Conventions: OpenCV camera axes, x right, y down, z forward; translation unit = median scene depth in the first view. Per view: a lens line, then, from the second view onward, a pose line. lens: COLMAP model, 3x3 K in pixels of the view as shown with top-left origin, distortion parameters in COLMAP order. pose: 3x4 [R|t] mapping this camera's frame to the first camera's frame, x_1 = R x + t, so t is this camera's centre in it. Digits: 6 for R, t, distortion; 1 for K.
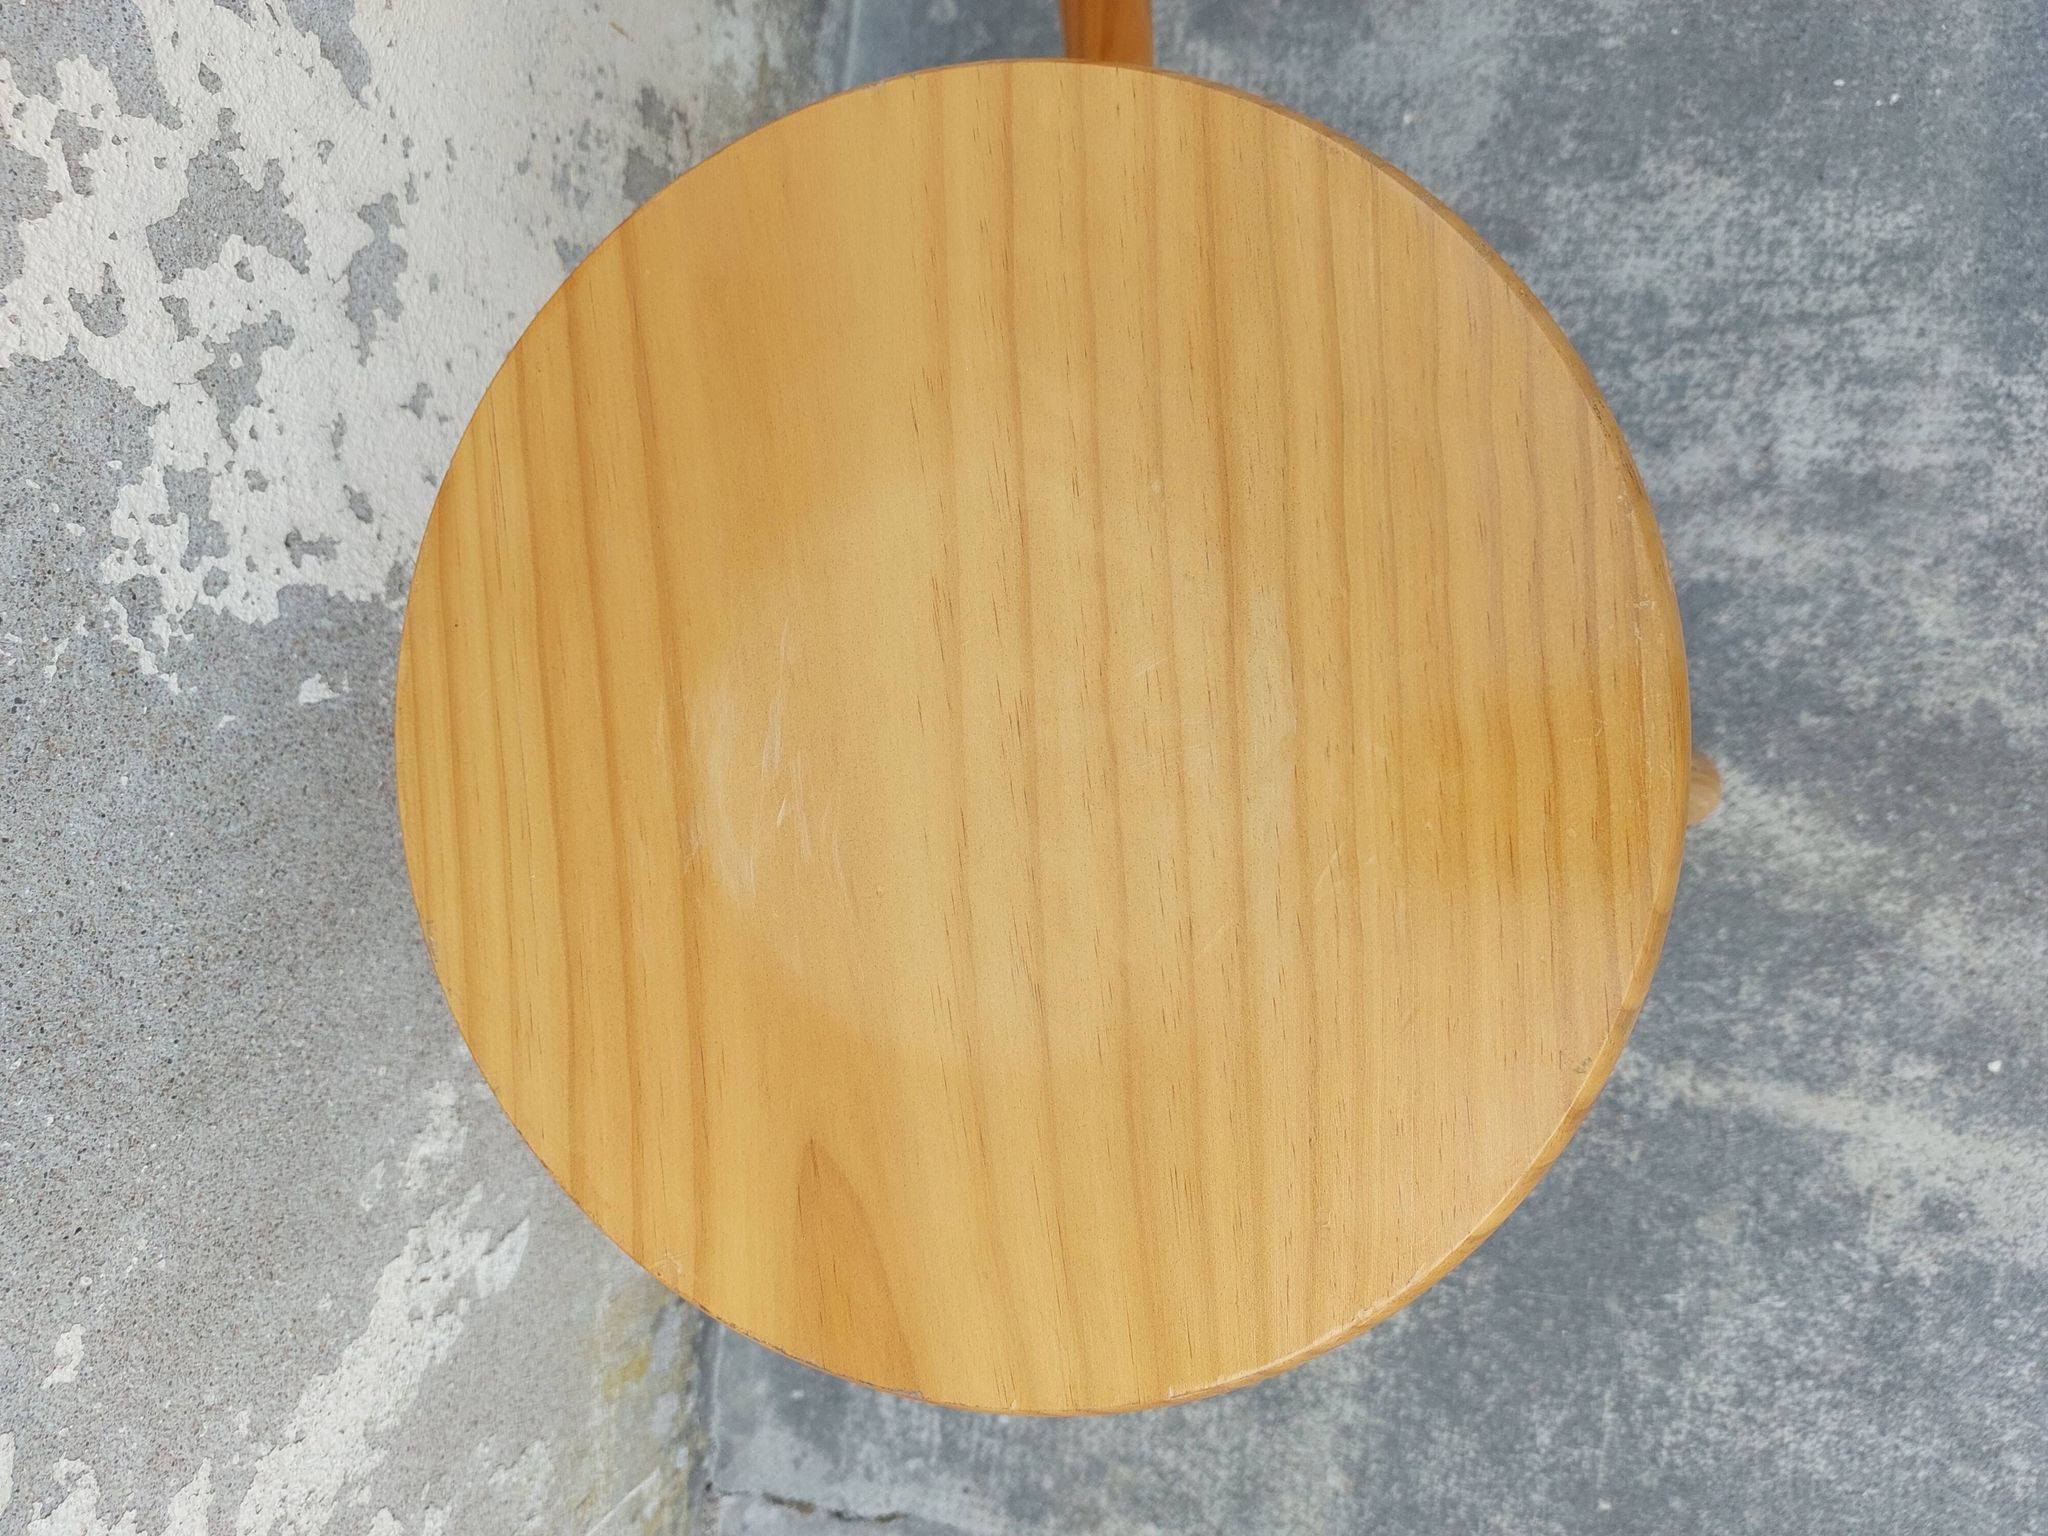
lens RADIAL K [[1501.7, 0, 1006.9], [0, 1501.7, 741.8], [0, 0, 1]] dist [0.022941, -0.032573]
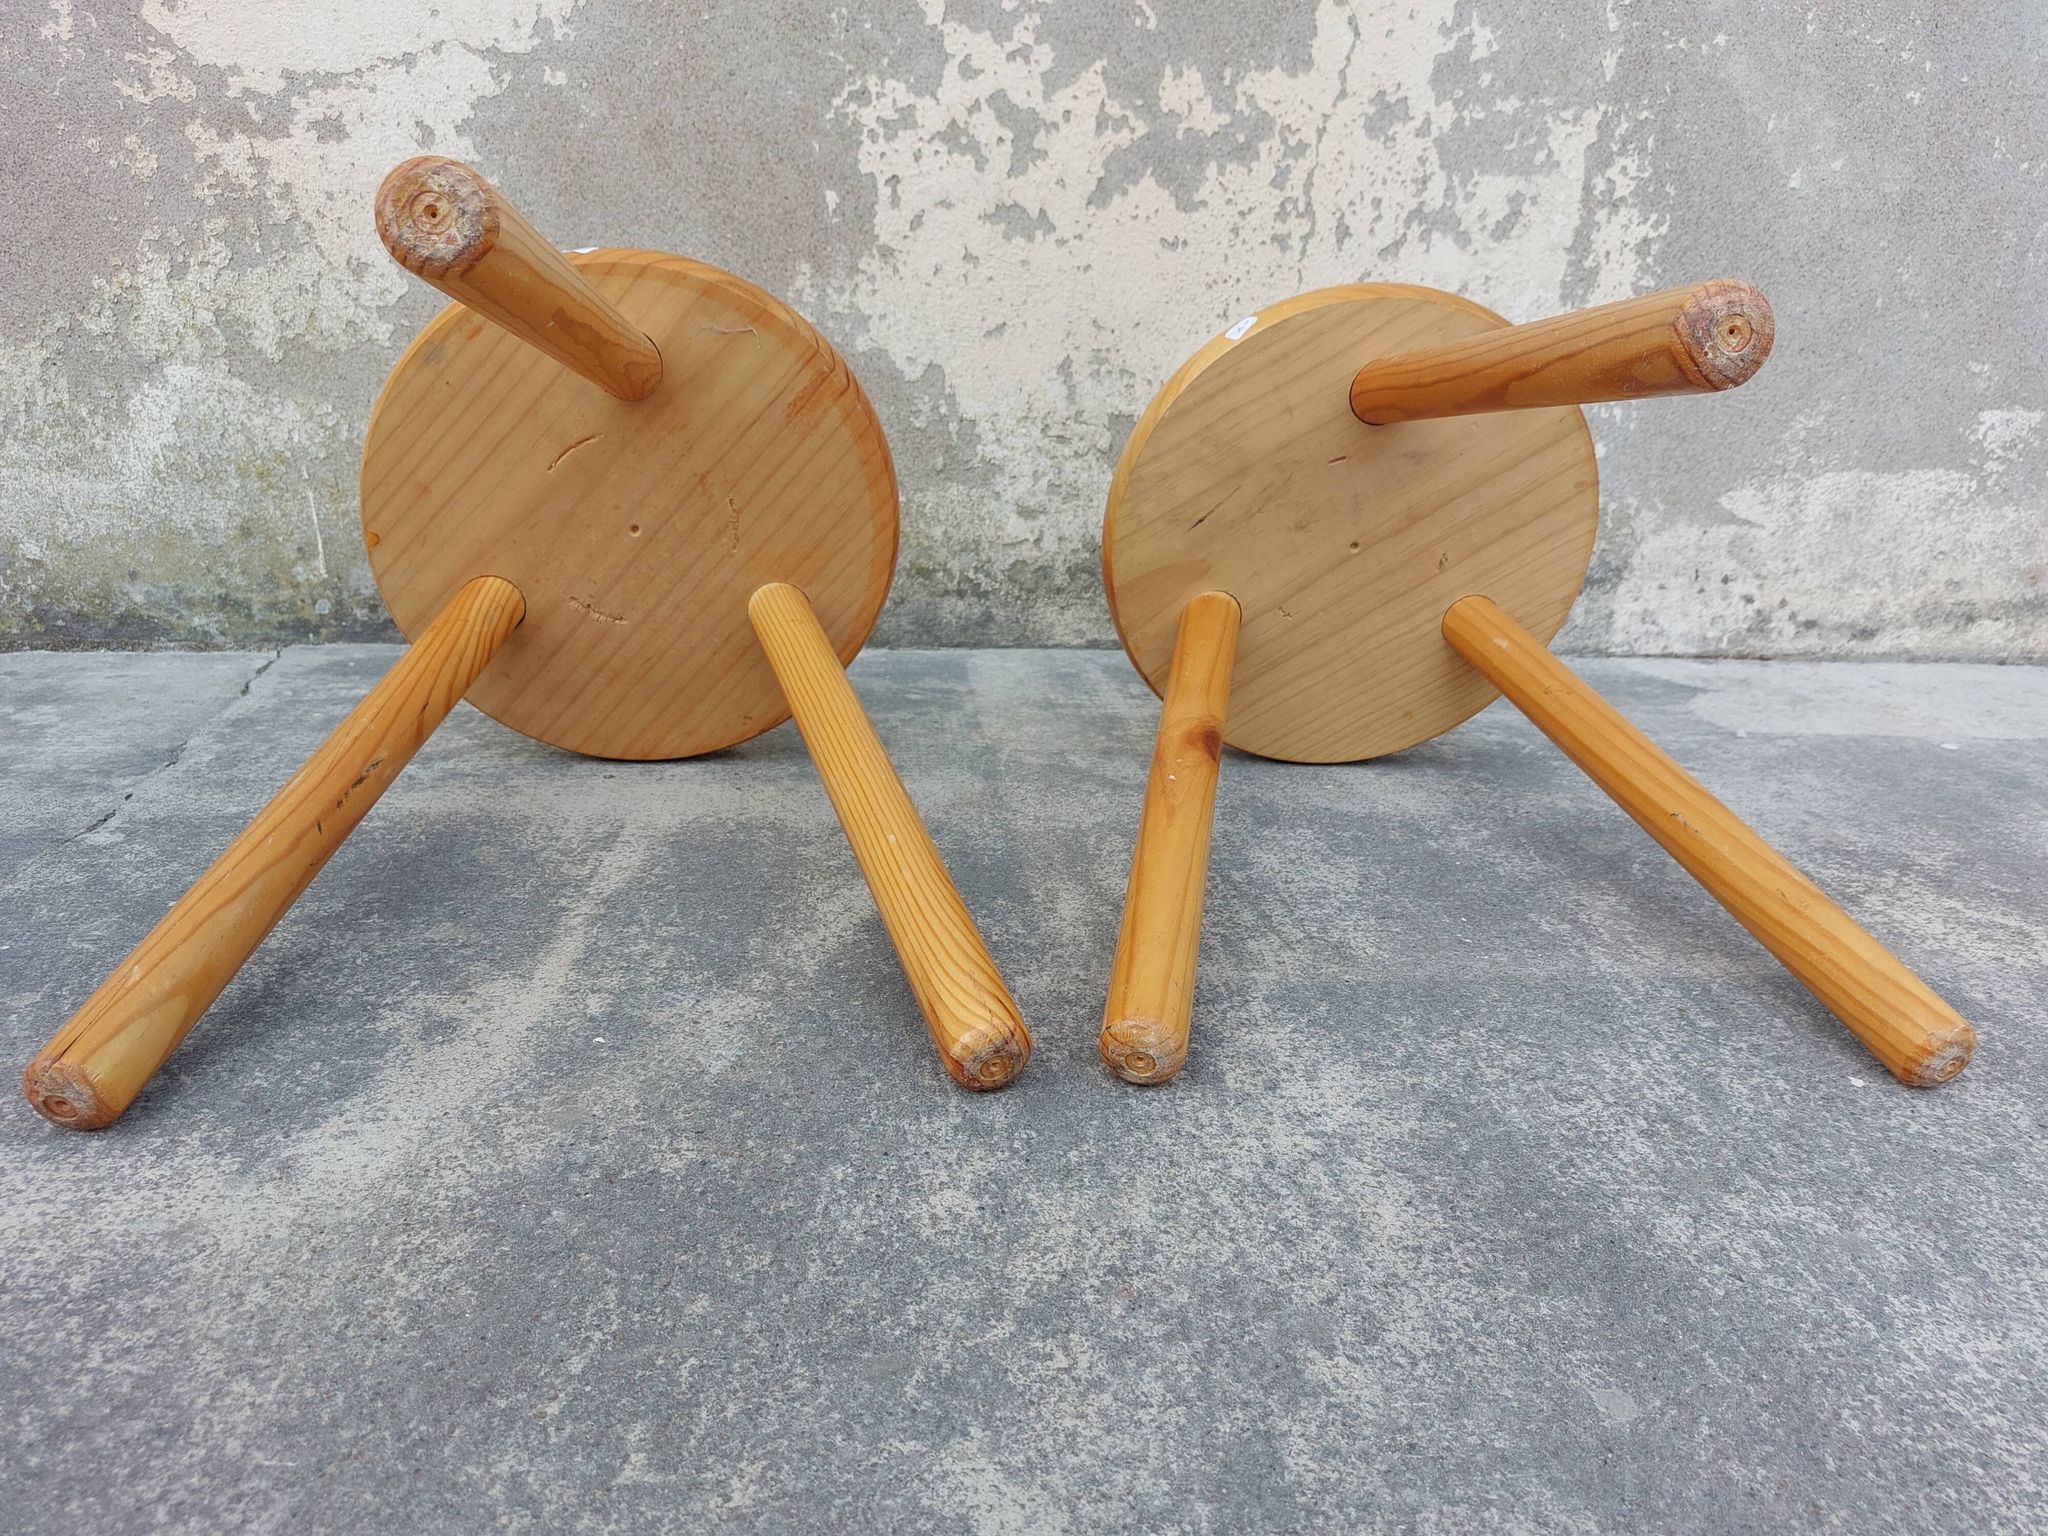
lens RADIAL K [[1481.1, 0, 1043.5], [0, 1481.1, 767.1], [0, 0, 1]] dist [0.052853, -0.065650]
pose [[0.199082, 0.590324, -0.782230, 1.343334], [-0.976505, 0.052308, -0.209051, 0.122216], [-0.082491, 0.805469, 0.586868, 0.251496]]
